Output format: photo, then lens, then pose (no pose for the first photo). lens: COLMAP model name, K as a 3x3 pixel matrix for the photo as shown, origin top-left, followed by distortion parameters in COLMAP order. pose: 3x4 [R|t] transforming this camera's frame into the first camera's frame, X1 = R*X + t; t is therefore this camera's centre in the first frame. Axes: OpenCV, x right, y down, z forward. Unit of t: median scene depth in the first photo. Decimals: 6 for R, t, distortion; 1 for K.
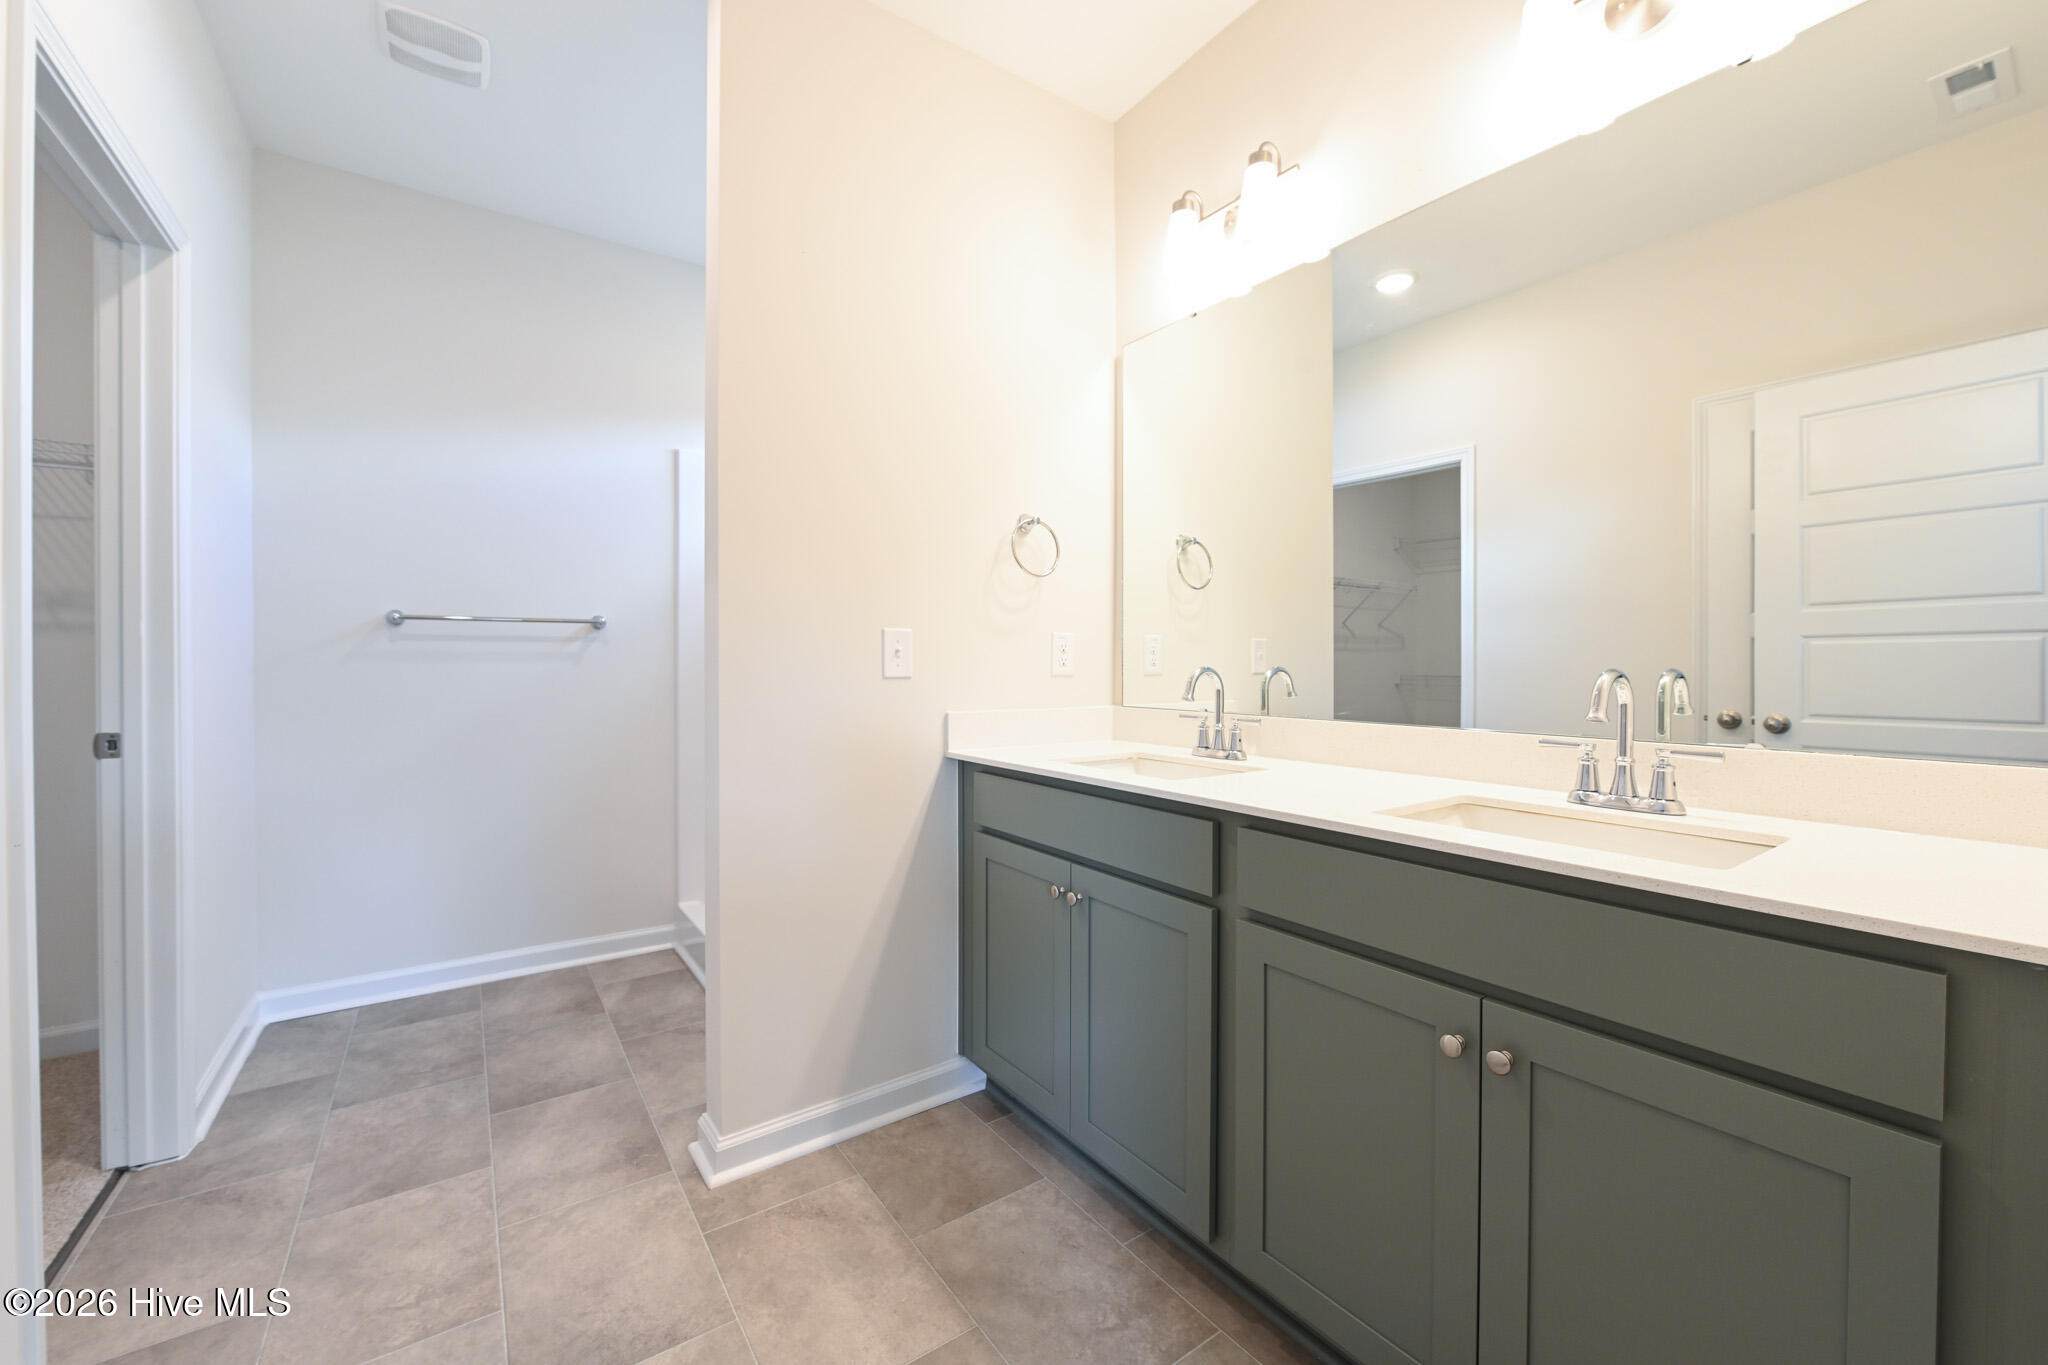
lens RADIAL K [[814.0, 0, 1021.2], [0, 814.0, 673.4], [0, 0, 1]] dist [-0.010312, -0.000425]
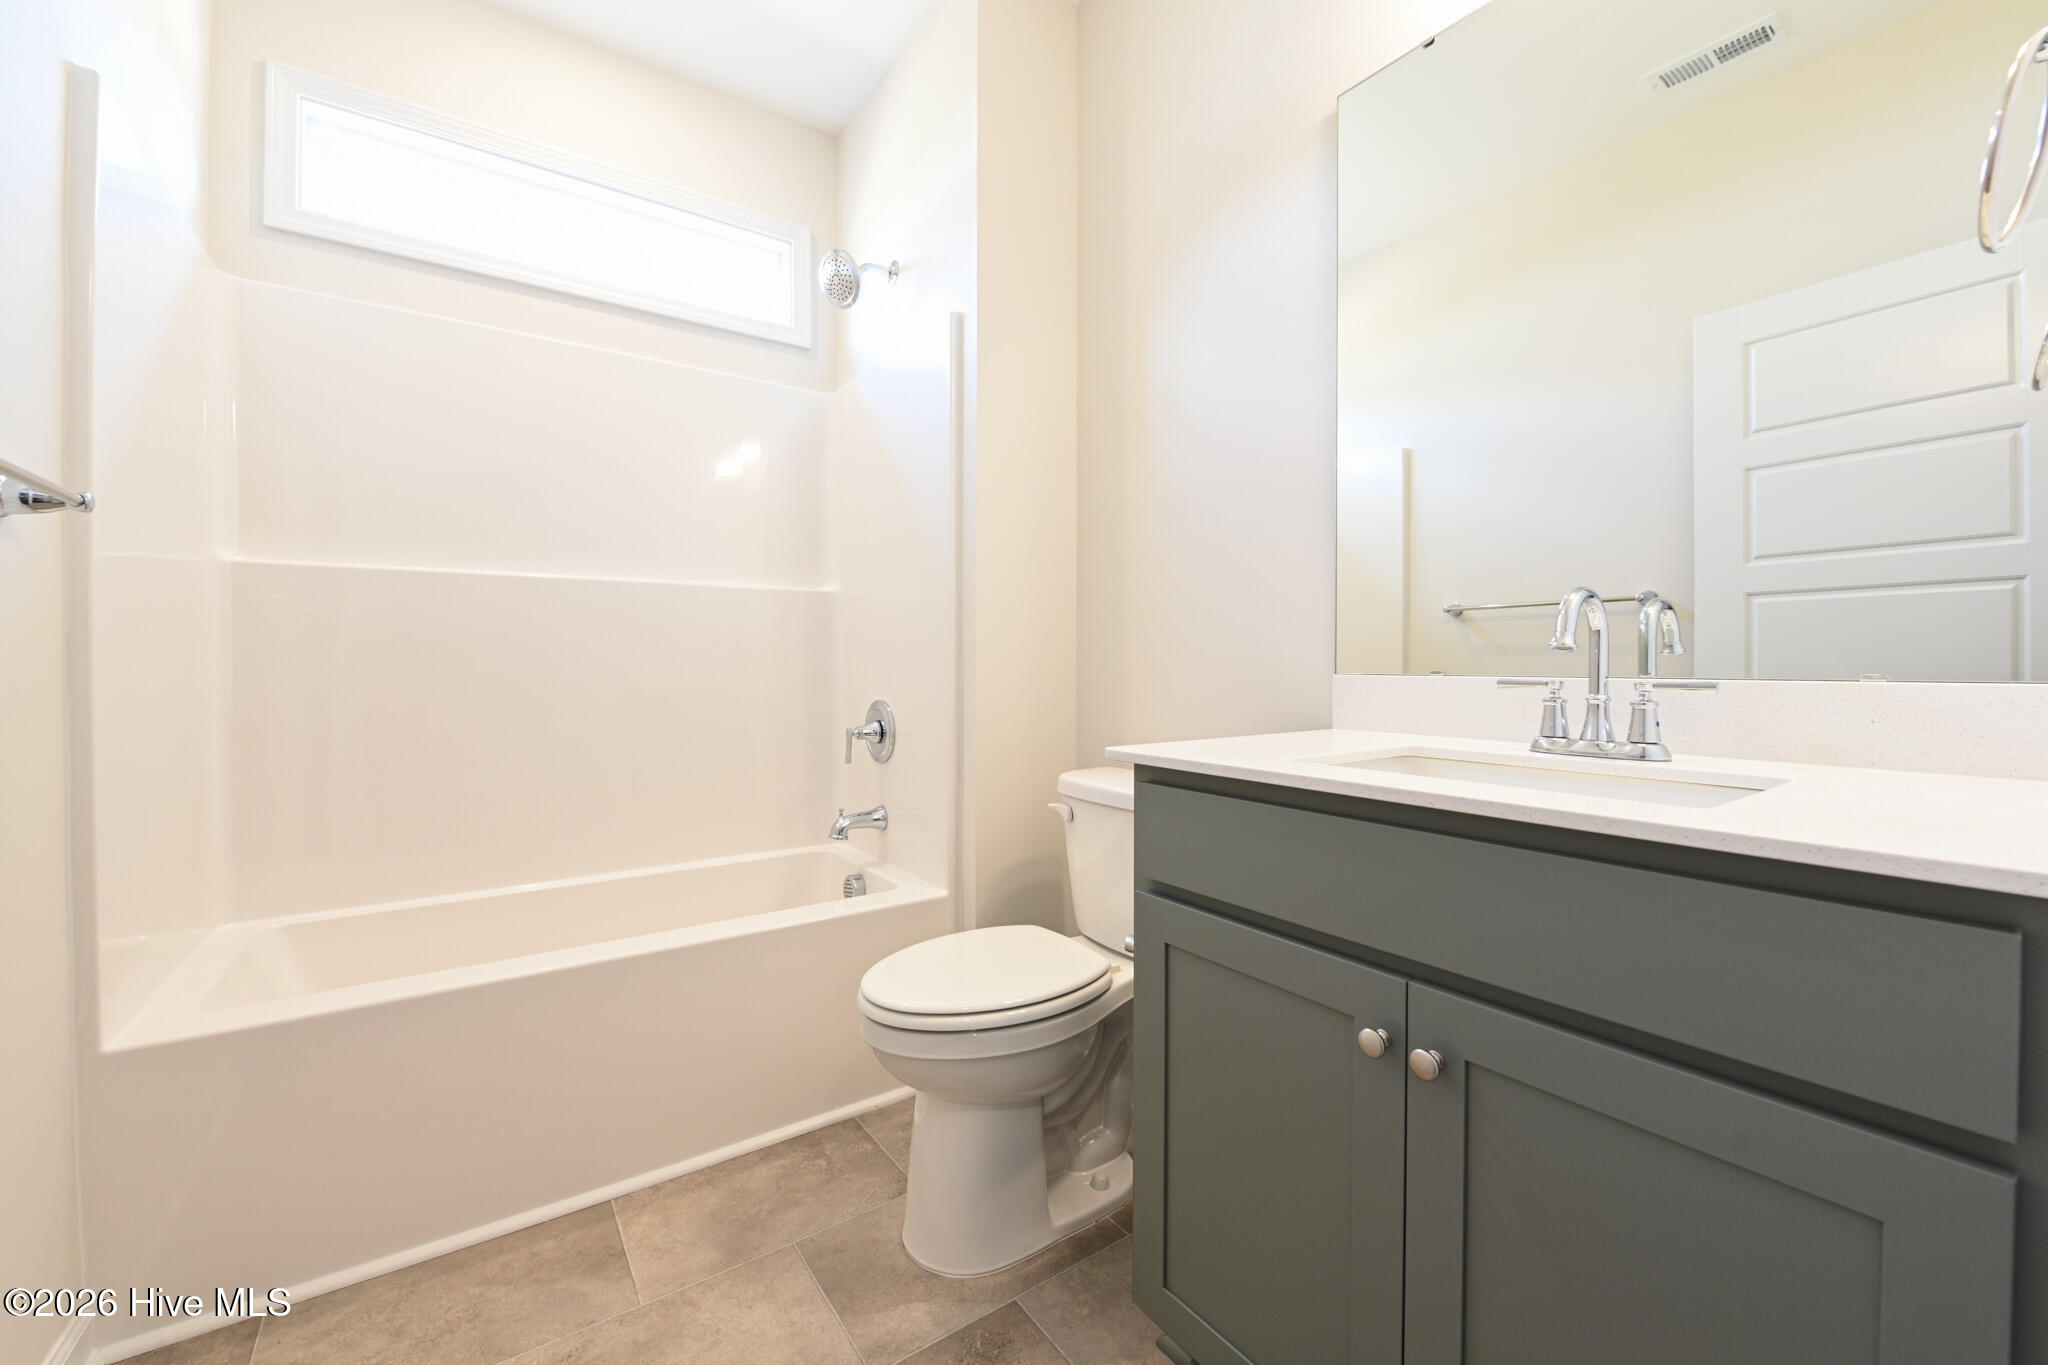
lens RADIAL K [[809.0, 0, 1022.4], [0, 809.0, 666.7], [0, 0, 1]] dist [0.010165, -0.011344]
pose [[0.999976, 0.002916, -0.006225, 0.165087], [-0.002996, 0.999914, -0.012786, 0.088395], [0.006187, 0.012804, 0.999899, 0.169480]]
